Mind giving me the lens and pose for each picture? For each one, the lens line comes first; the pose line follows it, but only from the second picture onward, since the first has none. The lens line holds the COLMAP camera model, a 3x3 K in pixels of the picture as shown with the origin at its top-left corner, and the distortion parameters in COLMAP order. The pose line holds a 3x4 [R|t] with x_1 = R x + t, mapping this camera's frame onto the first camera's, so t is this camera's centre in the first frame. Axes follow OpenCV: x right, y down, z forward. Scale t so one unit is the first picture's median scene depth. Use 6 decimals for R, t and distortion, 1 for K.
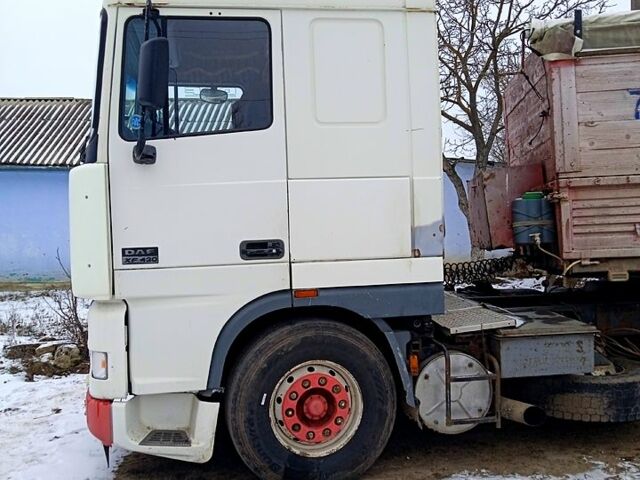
lens RADIAL K [[708.4, 0, 320.0], [0, 708.4, 240.0], [0, 0, 1]] dist [0.002477, -0.014287]
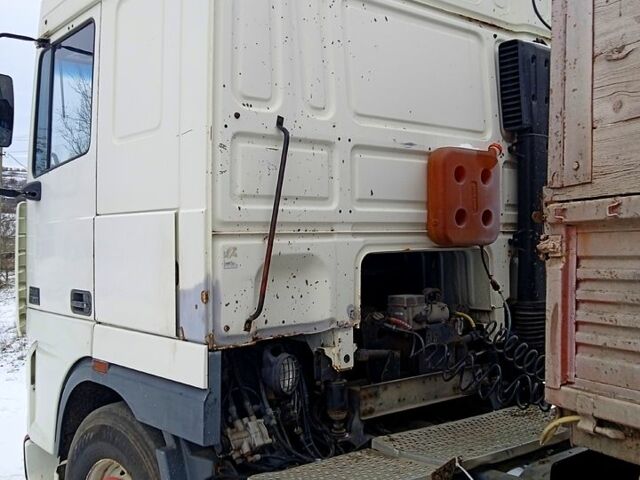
lens RADIAL K [[708.4, 0, 320.0], [0, 708.4, 240.0], [0, 0, 1]] dist [0.002477, -0.014287]
pose [[0.496933, 0.022472, -0.867498, 0.723566], [-0.053907, 0.998533, -0.005013, -0.065205], [0.866113, 0.049256, 0.497416, 0.792794]]
